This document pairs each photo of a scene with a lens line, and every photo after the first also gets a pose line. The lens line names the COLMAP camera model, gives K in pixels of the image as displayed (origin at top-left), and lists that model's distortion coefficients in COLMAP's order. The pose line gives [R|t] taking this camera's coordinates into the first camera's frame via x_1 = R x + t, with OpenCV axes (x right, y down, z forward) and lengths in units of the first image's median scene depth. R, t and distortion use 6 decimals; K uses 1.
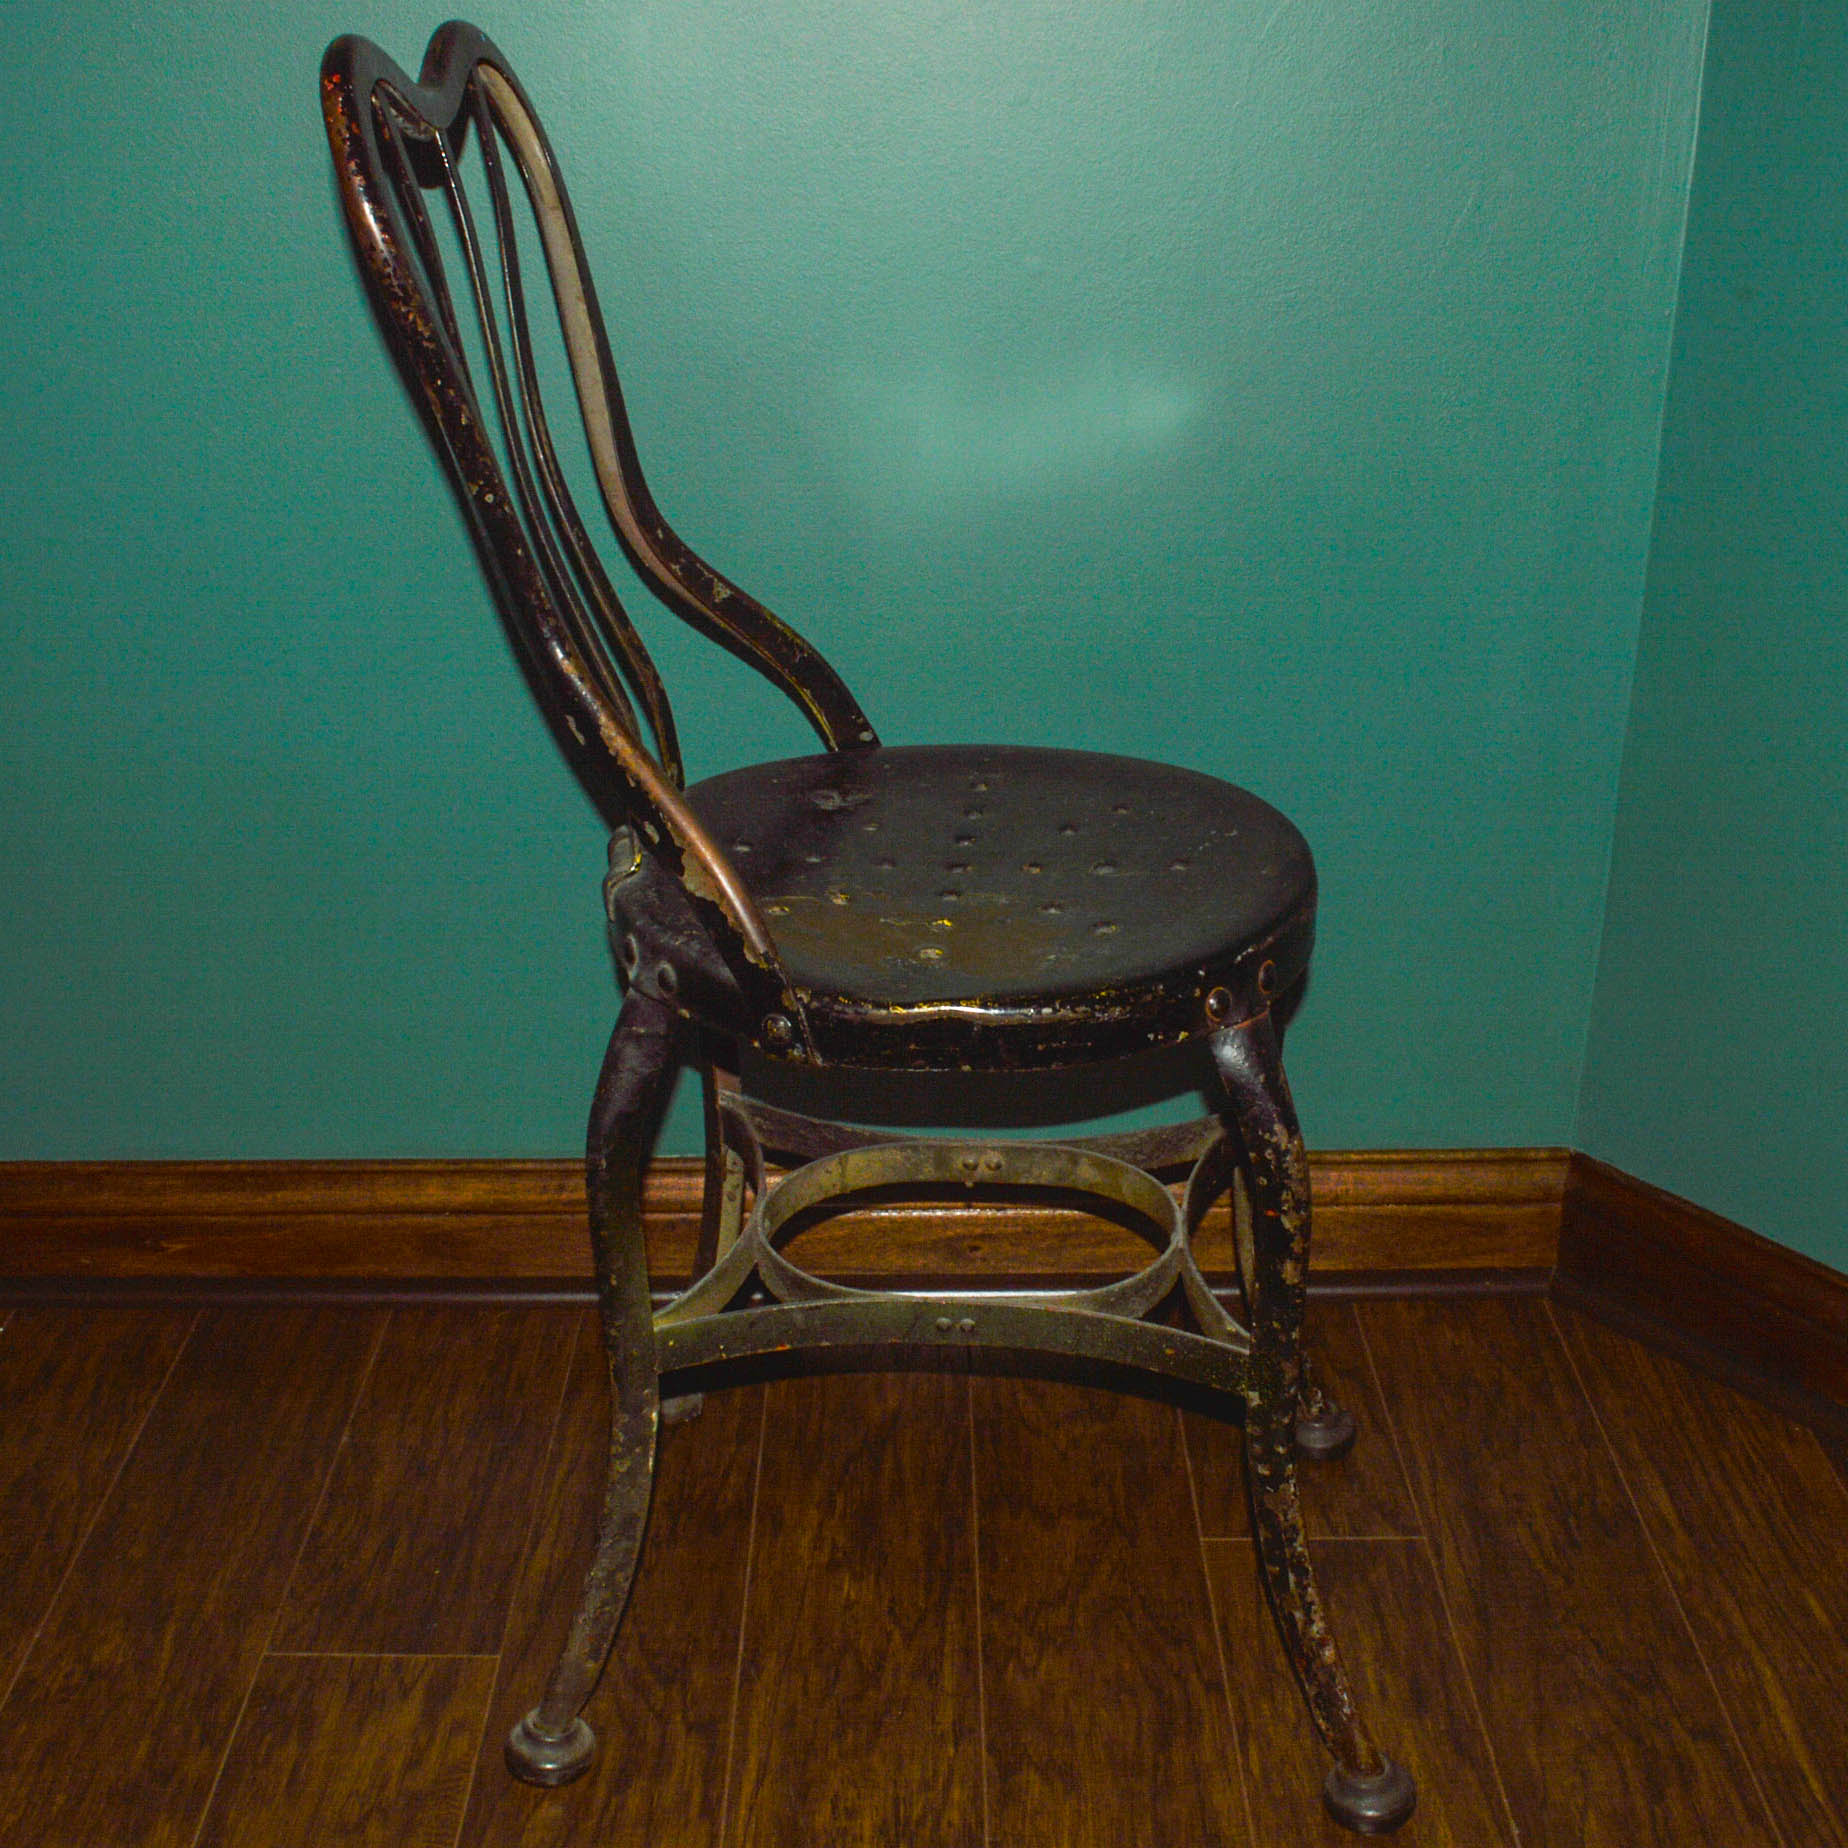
lens RADIAL K [[2341.7, 0, 925.1], [0, 2341.7, 875.3], [0, 0, 1]] dist [-0.059481, -0.012876]
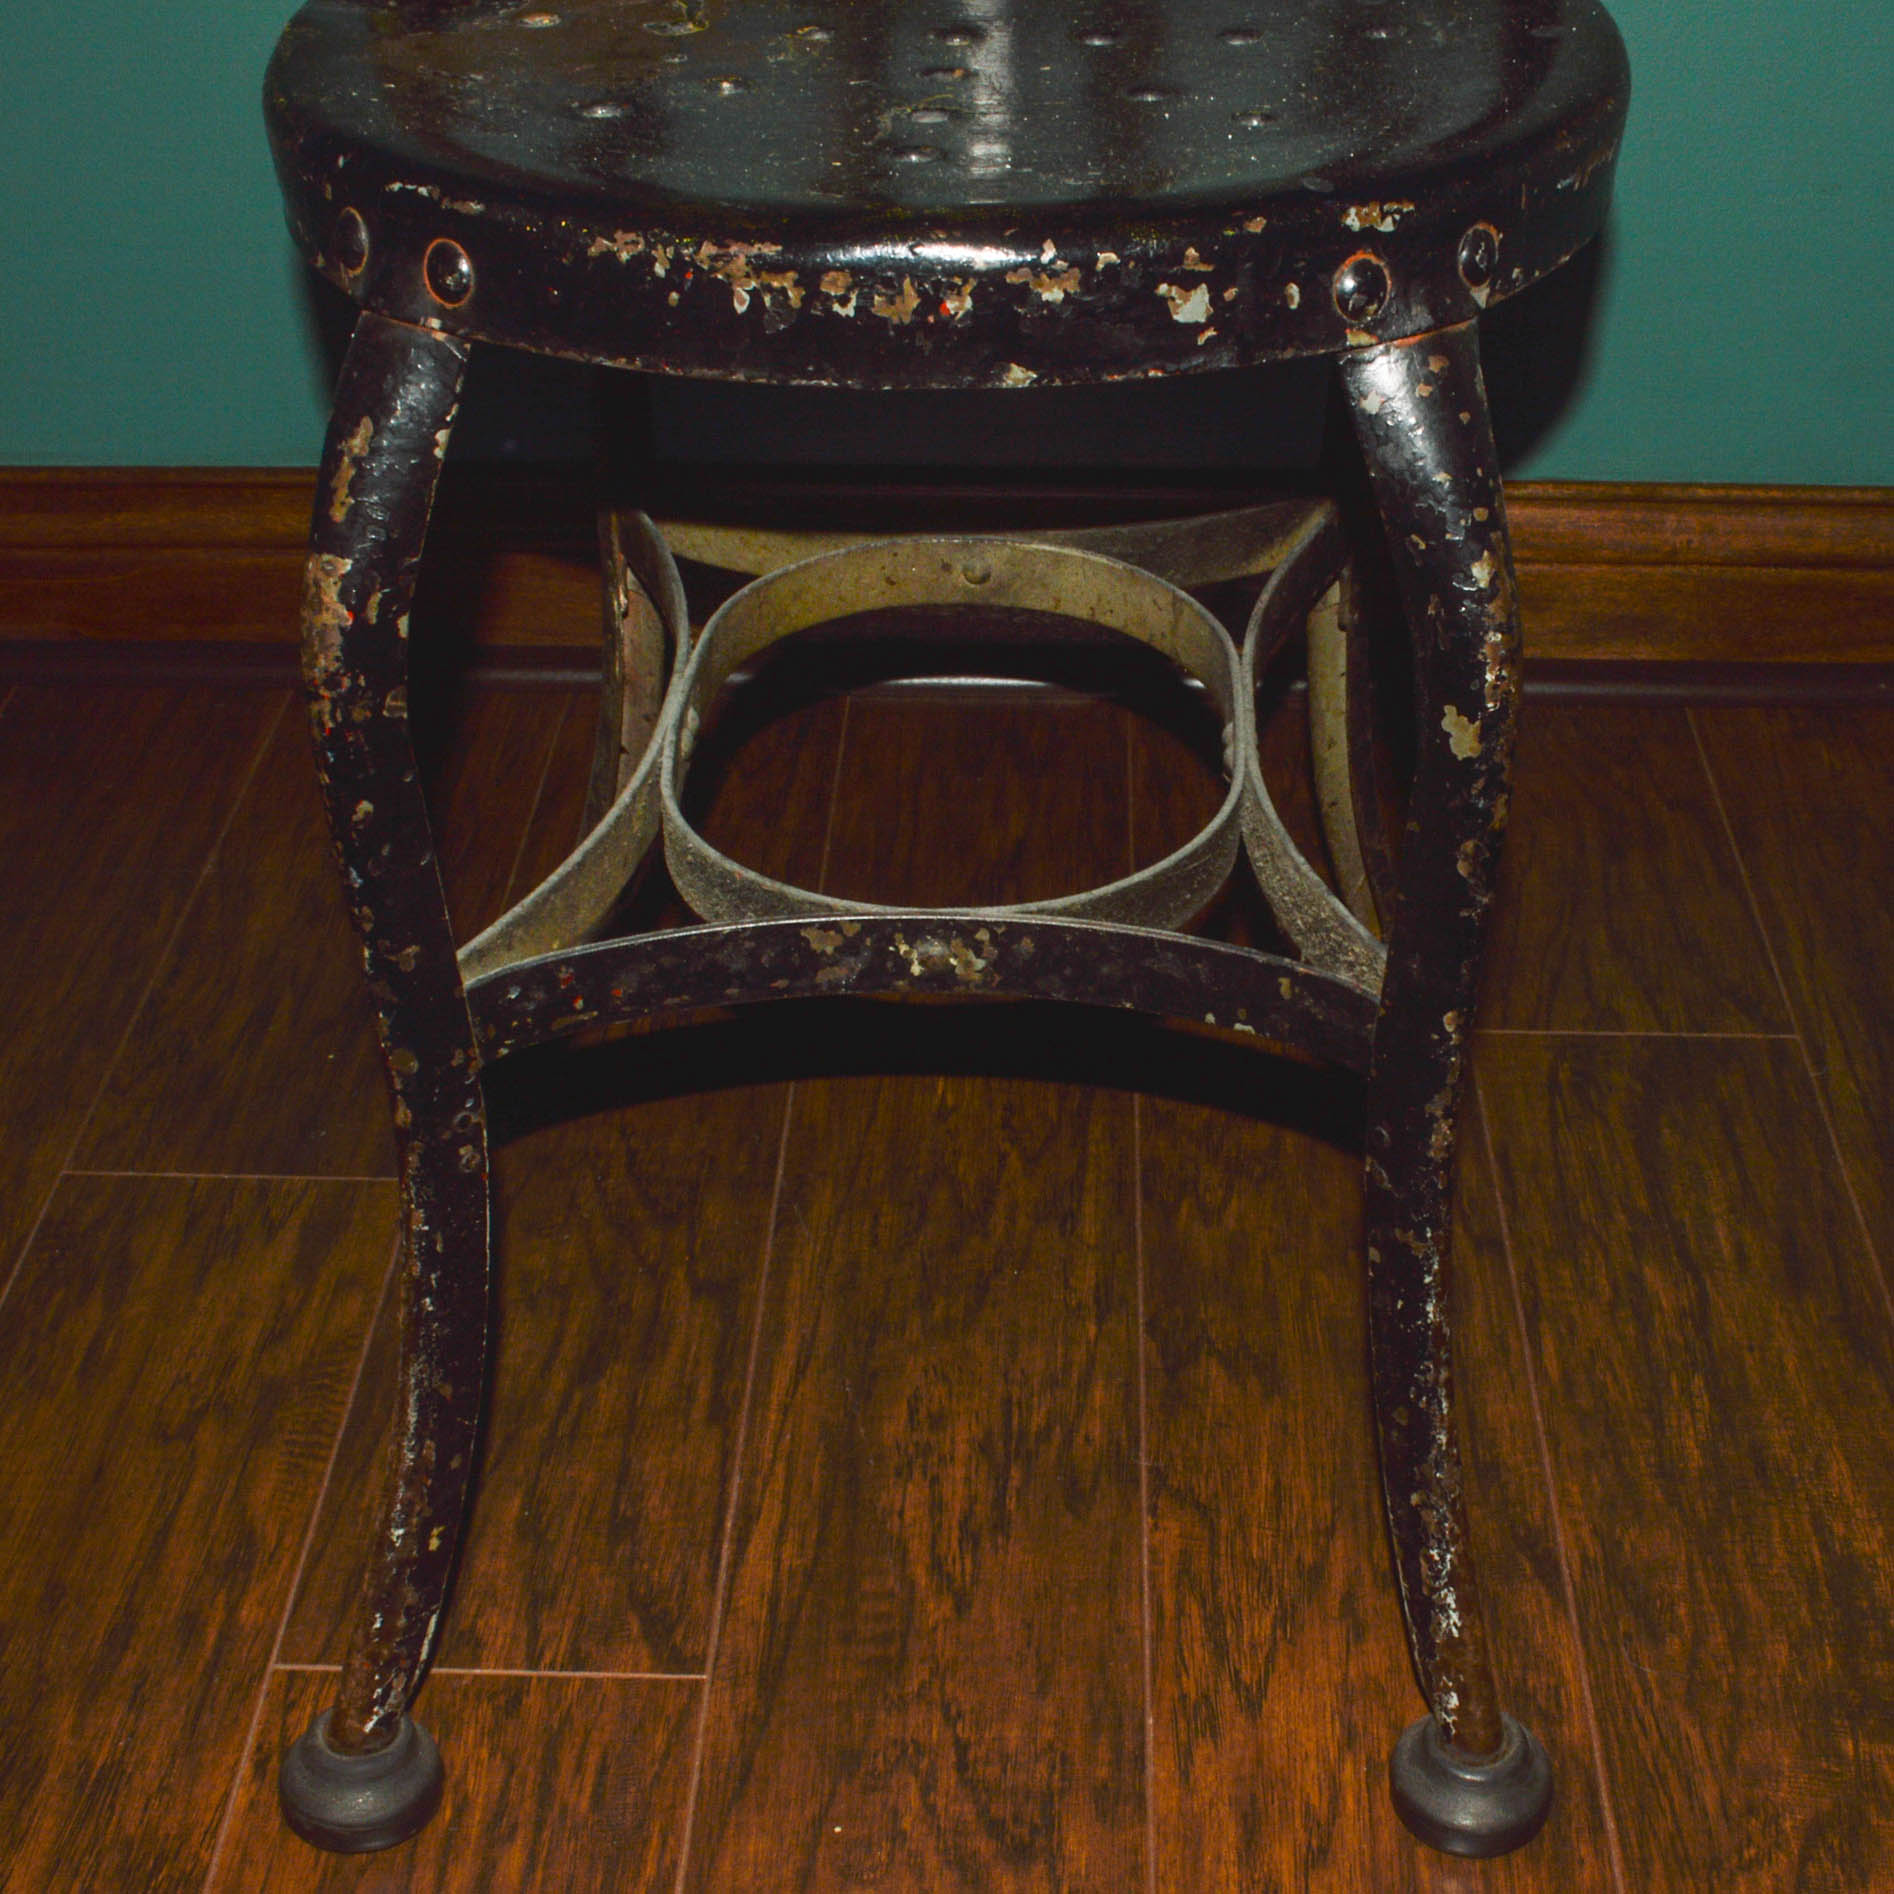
lens RADIAL K [[2674.5, 0, 1090.1], [0, 2674.5, 905.5], [0, 0, 1]] dist [-0.034572, -0.061656]
pose [[0.999768, 0.020030, 0.007967, 0.002056], [-0.021300, 0.974738, 0.222334, 0.084715], [-0.003313, -0.222452, 0.974938, 0.267823]]
